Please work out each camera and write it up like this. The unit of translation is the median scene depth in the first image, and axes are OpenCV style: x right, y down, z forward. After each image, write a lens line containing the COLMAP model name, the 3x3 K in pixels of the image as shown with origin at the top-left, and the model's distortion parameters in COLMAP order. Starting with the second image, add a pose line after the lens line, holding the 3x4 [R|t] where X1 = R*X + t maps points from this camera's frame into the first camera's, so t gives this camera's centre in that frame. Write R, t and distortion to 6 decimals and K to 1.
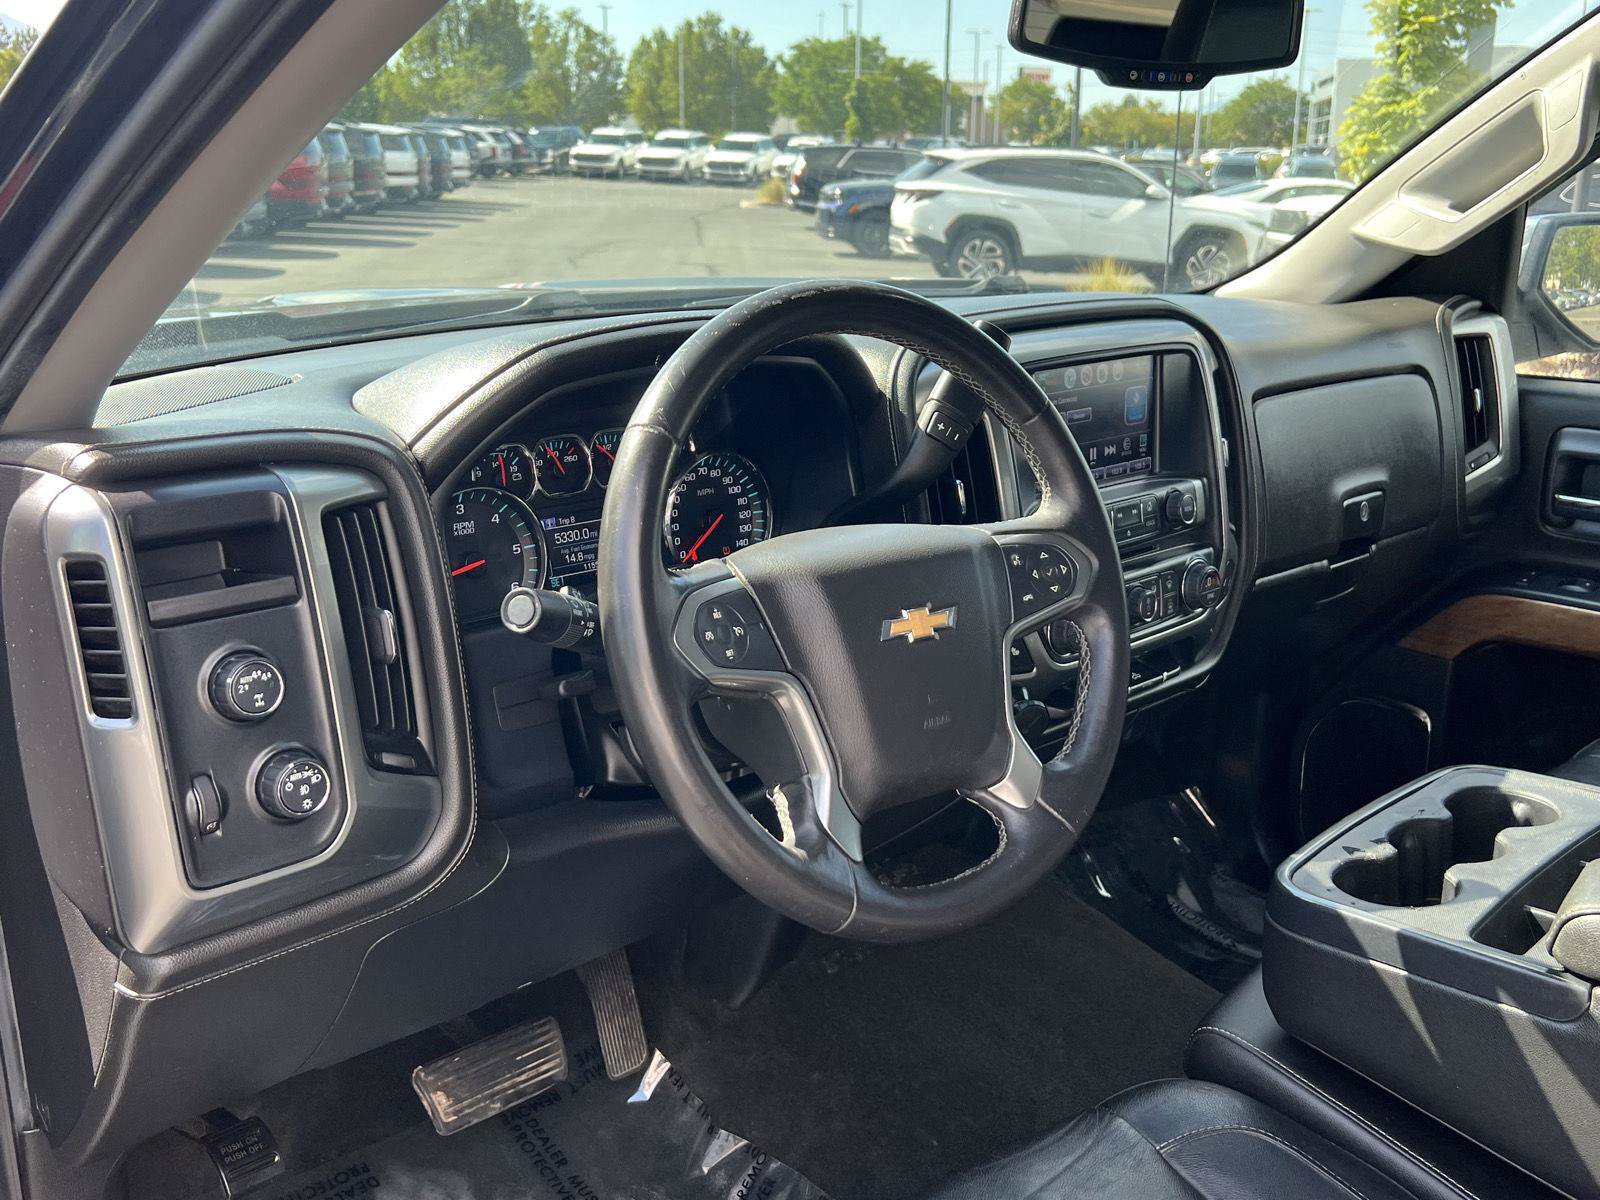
lens RADIAL K [[1537.4, 0, 824.4], [0, 1537.4, 614.9], [0, 0, 1]] dist [0.076467, -0.141338]
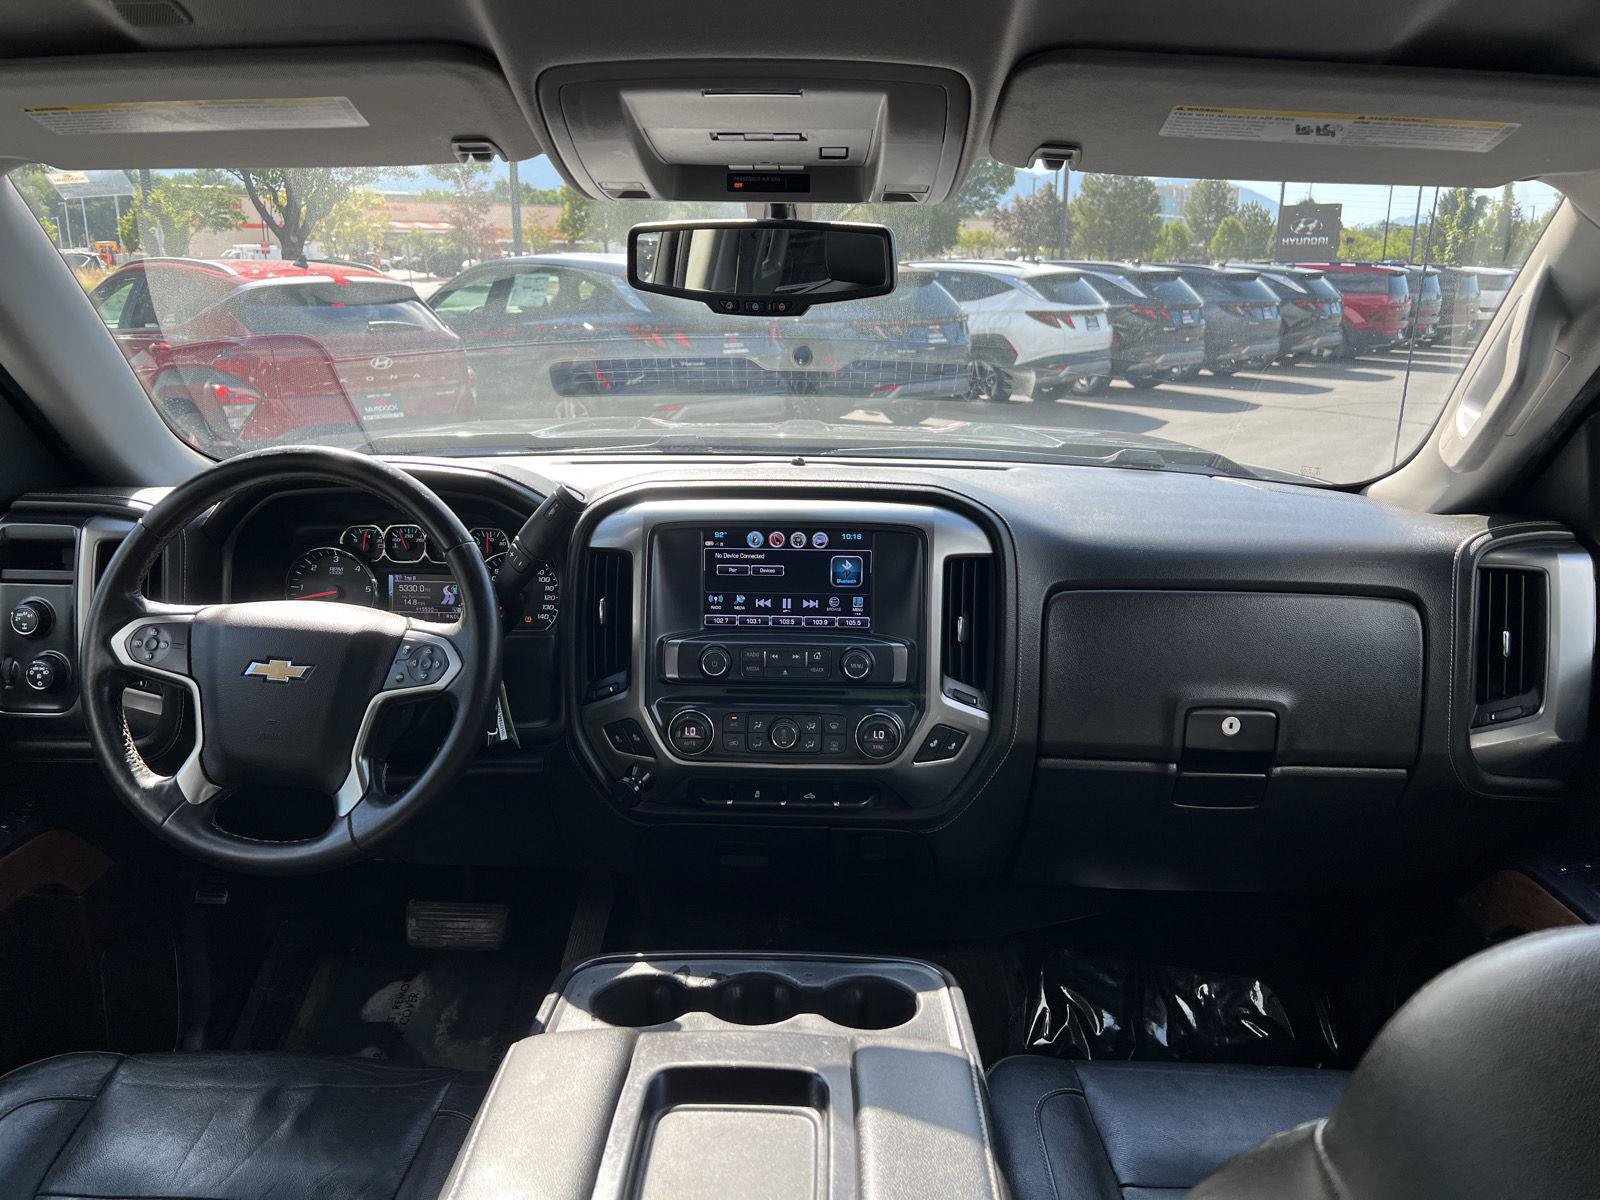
lens RADIAL K [[1207.4, 0, 800.0], [0, 1207.4, 600.0], [0, 0, 1]] dist [0.061889, -0.085841]
pose [[0.708508, 0.180004, -0.682360, 0.590811], [-0.207383, 0.977337, 0.042488, -0.106638], [0.674543, 0.111406, 0.729781, 0.223337]]
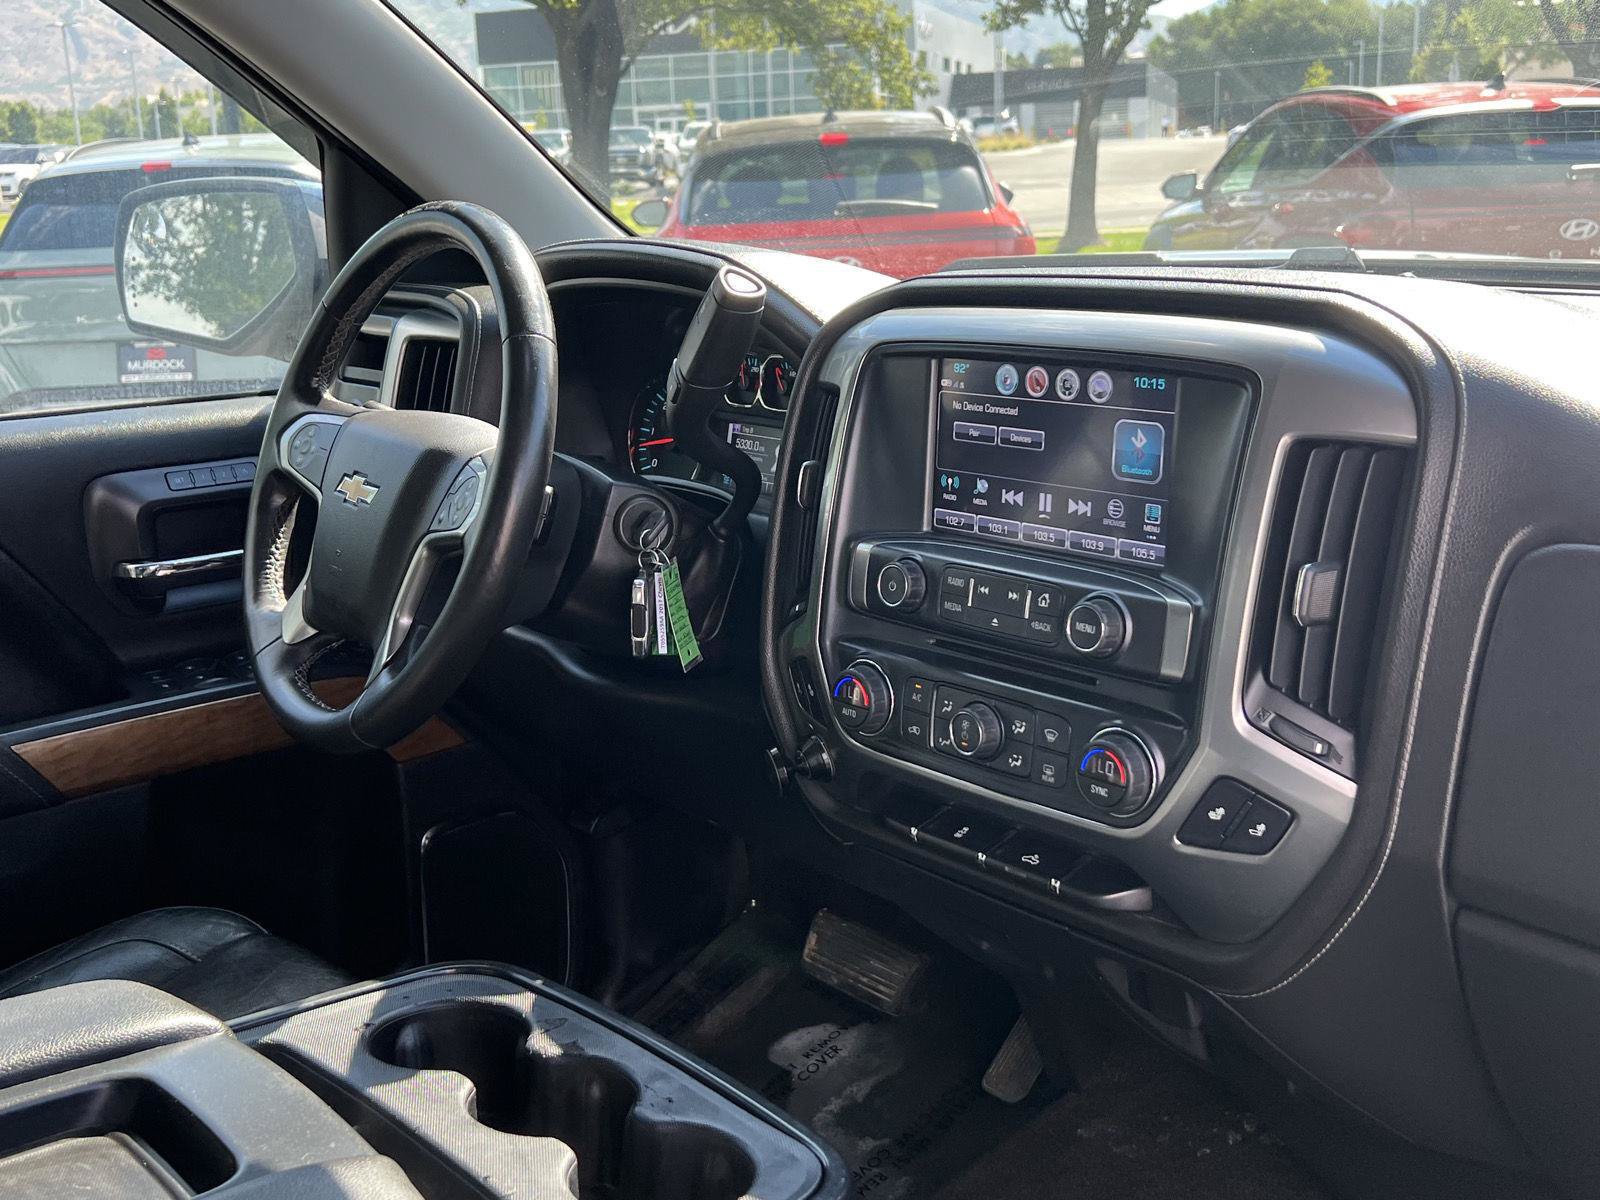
lens RADIAL K [[1735.3, 0, 794.9], [0, 1735.3, 651.8], [0, 0, 1]] dist [0.189144, -0.409868]
pose [[-0.037813, 0.264718, -0.963584, 0.653238], [-0.255825, 0.929575, 0.265413, -0.154053], [0.965983, 0.256545, 0.032571, 0.632746]]
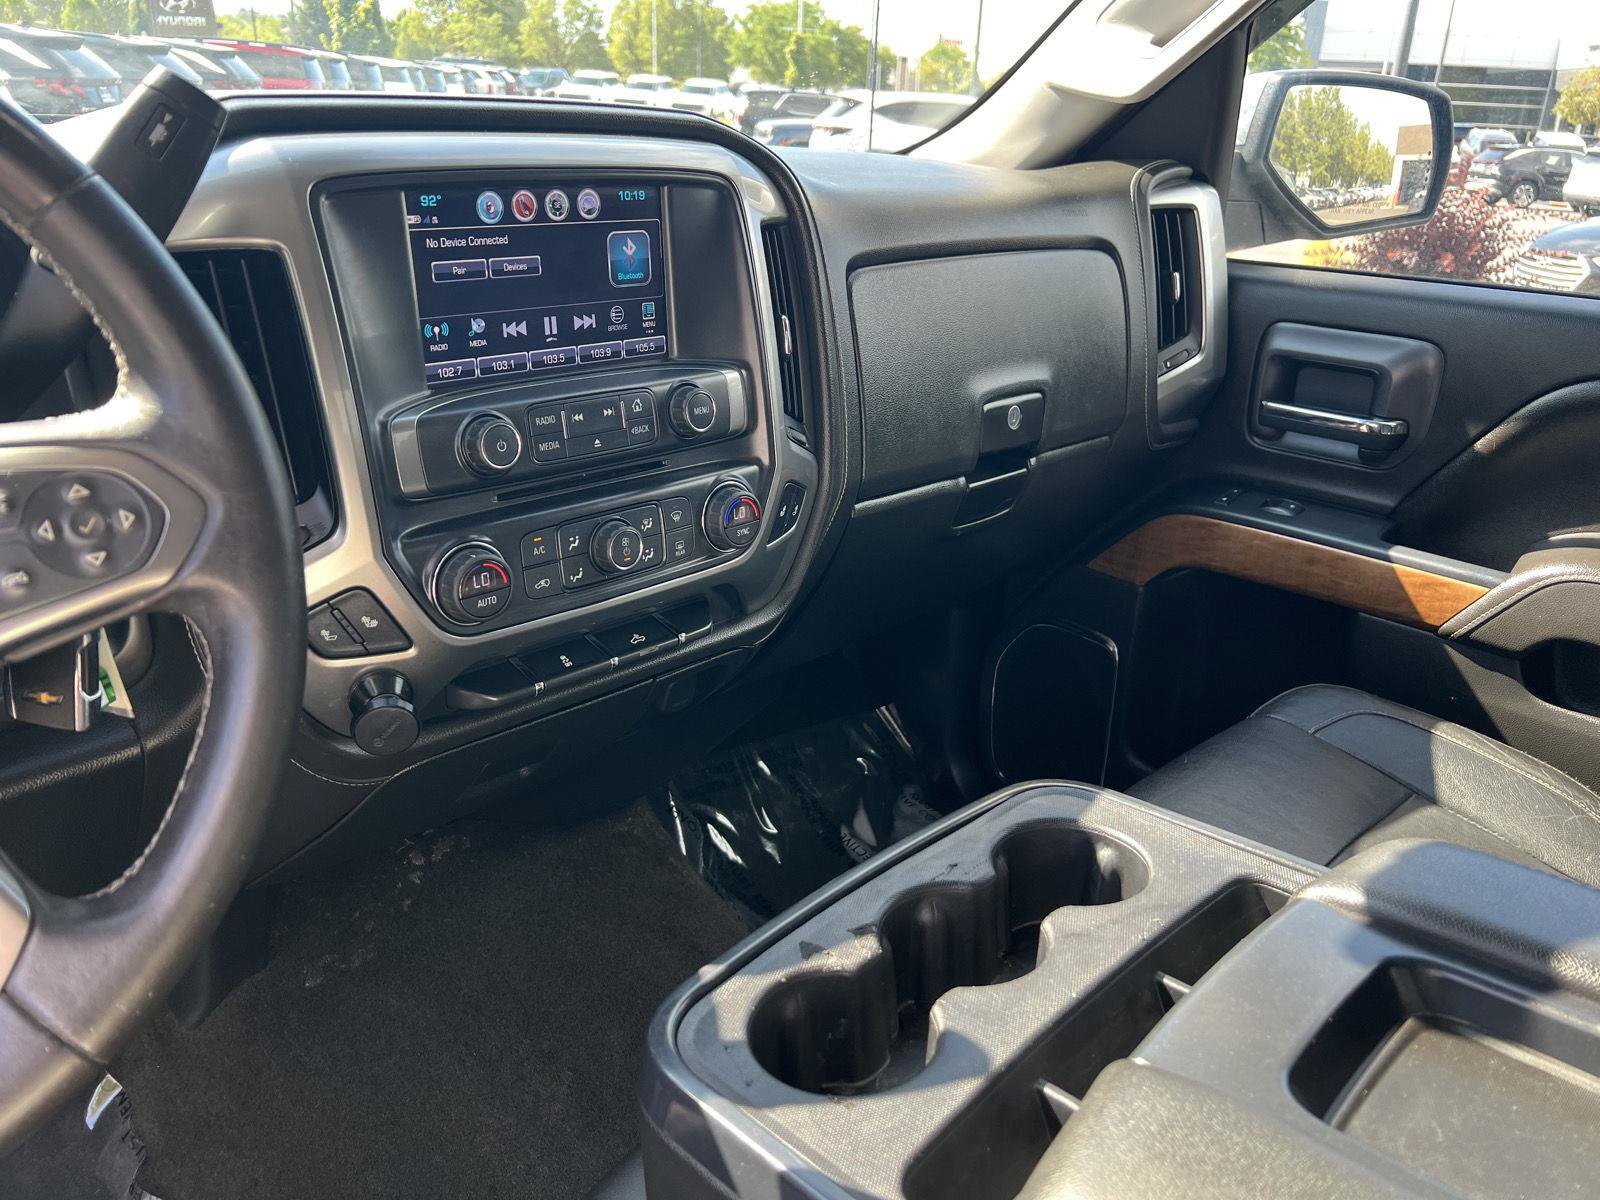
lens RADIAL K [[1225.3, 0, 805.1], [0, 1225.3, 629.0], [0, 0, 1]] dist [0.047687, -0.044146]
pose [[0.999276, 0.016376, 0.034352, 0.193468], [-0.020198, 0.993272, 0.114027, -0.024696], [-0.032253, -0.114638, 0.992884, 0.308445]]
